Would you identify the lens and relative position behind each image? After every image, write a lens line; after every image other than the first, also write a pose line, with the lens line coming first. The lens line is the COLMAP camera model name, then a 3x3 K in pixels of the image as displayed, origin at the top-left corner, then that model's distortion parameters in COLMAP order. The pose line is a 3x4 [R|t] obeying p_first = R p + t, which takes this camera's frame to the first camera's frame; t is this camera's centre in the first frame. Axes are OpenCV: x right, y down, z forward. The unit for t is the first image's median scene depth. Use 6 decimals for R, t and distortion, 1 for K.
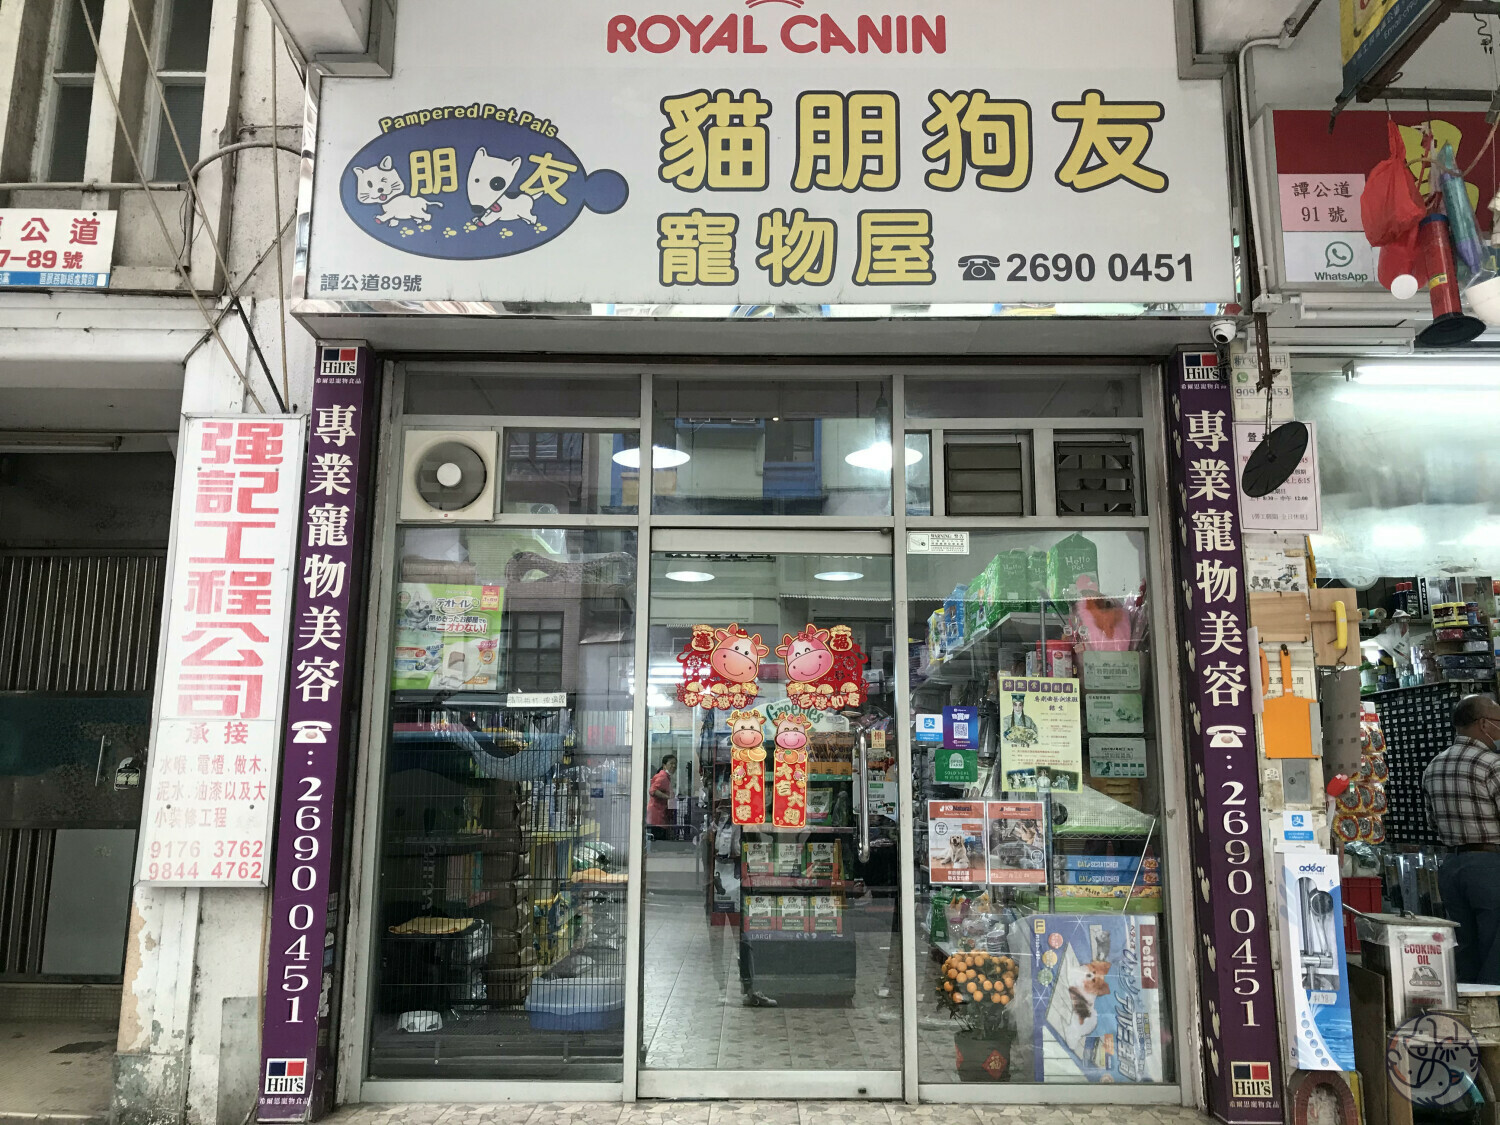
lens RADIAL K [[1231.8, 0, 750.0], [0, 1231.8, 562.5], [0, 0, 1]] dist [0.060746, -0.082562]
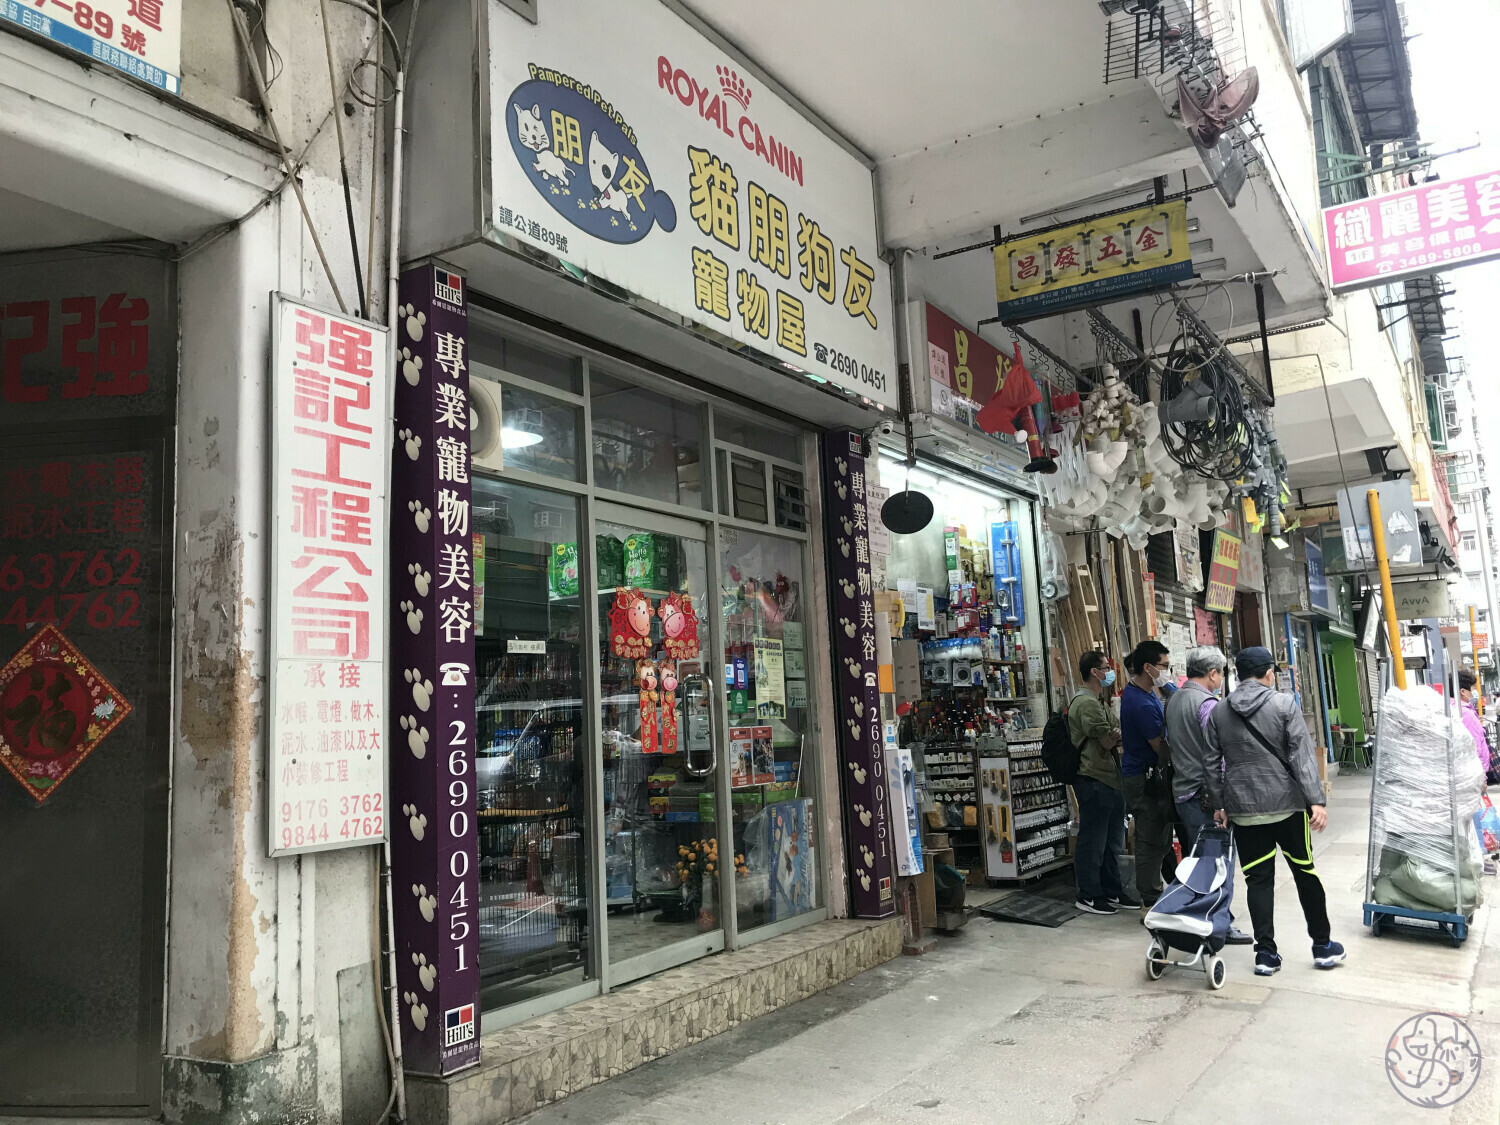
lens RADIAL K [[1230.6, 0, 750.0], [0, 1230.6, 562.5], [0, 0, 1]] dist [0.064790, -0.112821]
pose [[0.517828, 0.081420, 0.851602, -1.028464], [-0.107781, 0.993738, -0.029472, 0.052095], [-0.848668, -0.076525, 0.523360, 0.300064]]
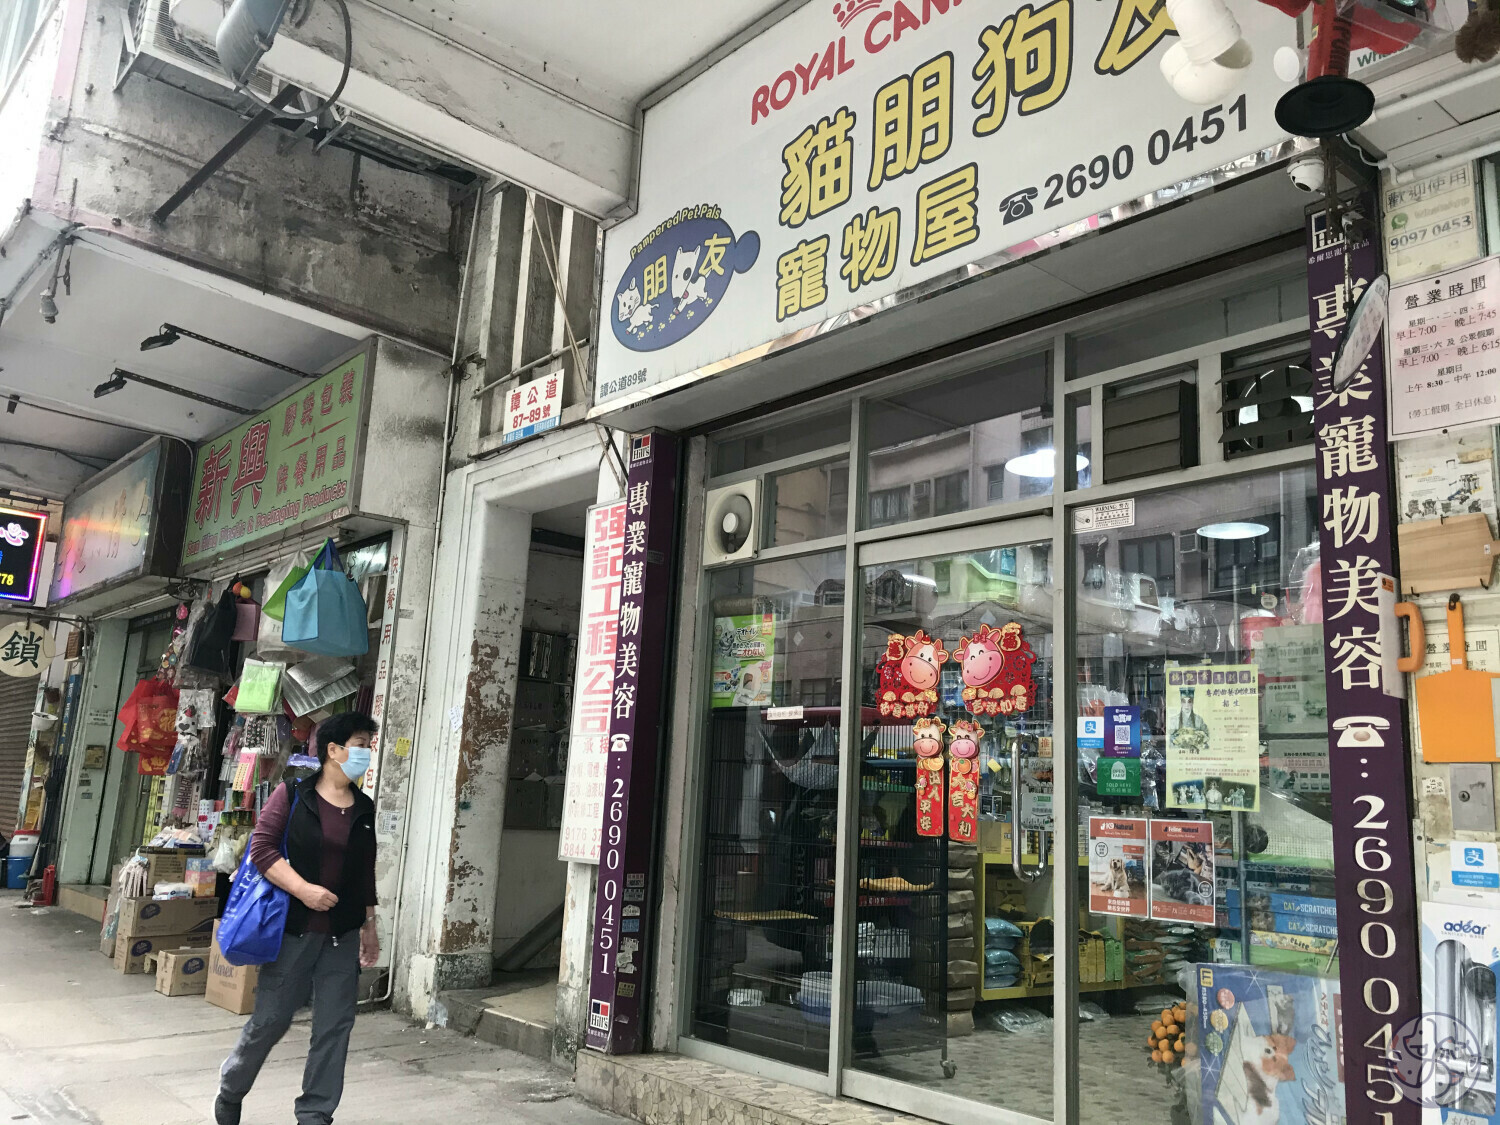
lens RADIAL K [[1230.6, 0, 750.0], [0, 1230.6, 562.5], [0, 0, 1]] dist [0.064790, -0.112821]
pose [[0.657593, -0.123191, -0.743233, 0.669961], [0.096035, 0.992199, -0.079488, 0.064704], [0.747227, -0.019106, 0.664294, 0.260472]]
